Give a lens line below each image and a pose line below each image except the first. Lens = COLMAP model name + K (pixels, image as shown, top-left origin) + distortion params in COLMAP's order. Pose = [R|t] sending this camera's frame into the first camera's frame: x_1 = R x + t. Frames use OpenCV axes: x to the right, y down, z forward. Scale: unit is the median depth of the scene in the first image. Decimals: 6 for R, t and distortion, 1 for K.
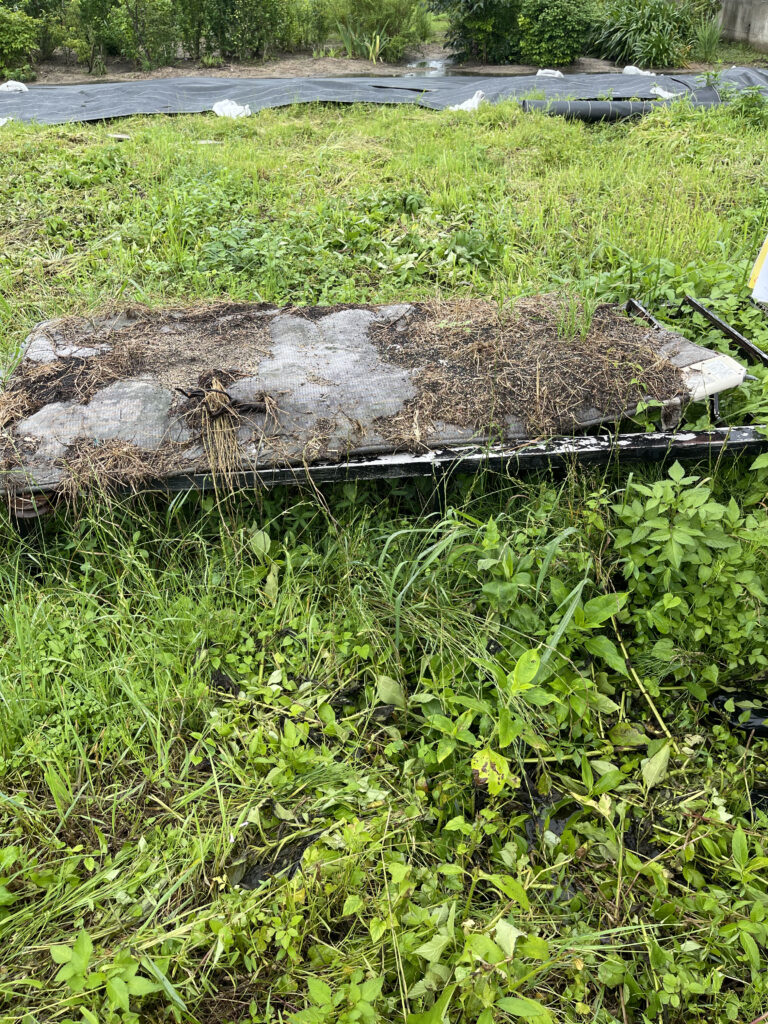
lens RADIAL K [[778.0, 0, 407.0], [0, 778.0, 504.9], [0, 0, 1]] dist [0.091213, -0.113427]
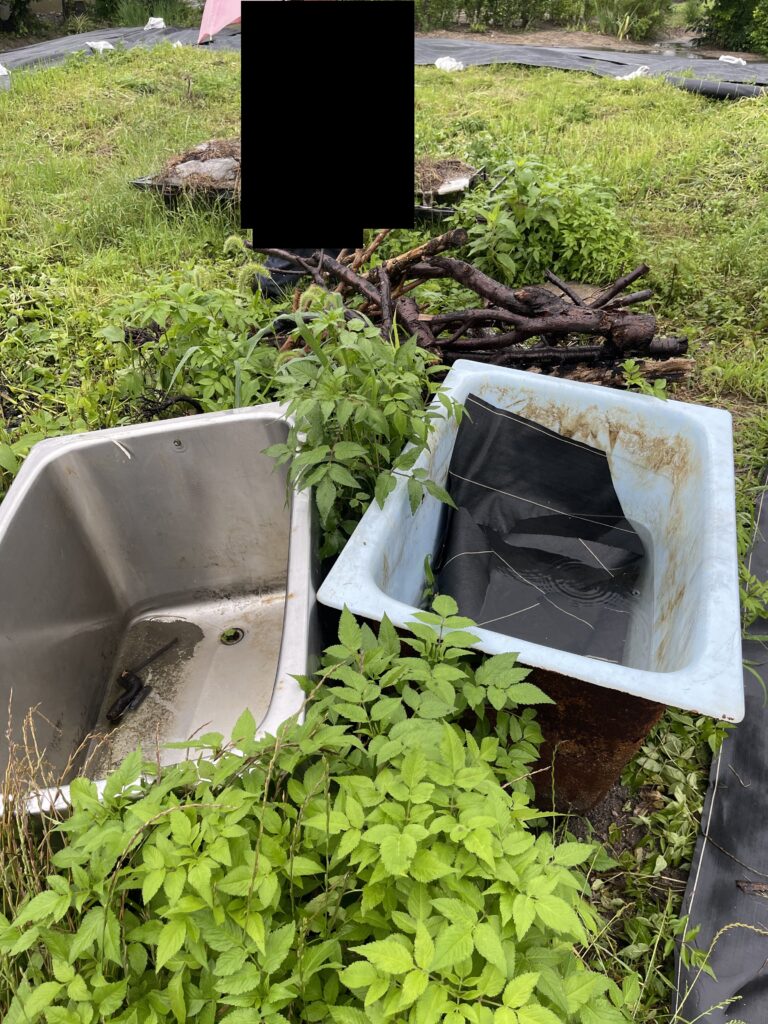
lens RADIAL K [[778.0, 0, 407.0], [0, 778.0, 504.9], [0, 0, 1]] dist [0.091213, -0.113427]
pose [[0.927969, 0.243992, -0.281676, 0.169872], [-0.236310, 0.969731, 0.061483, 0.091554], [0.288151, 0.009508, 0.957538, -0.170766]]
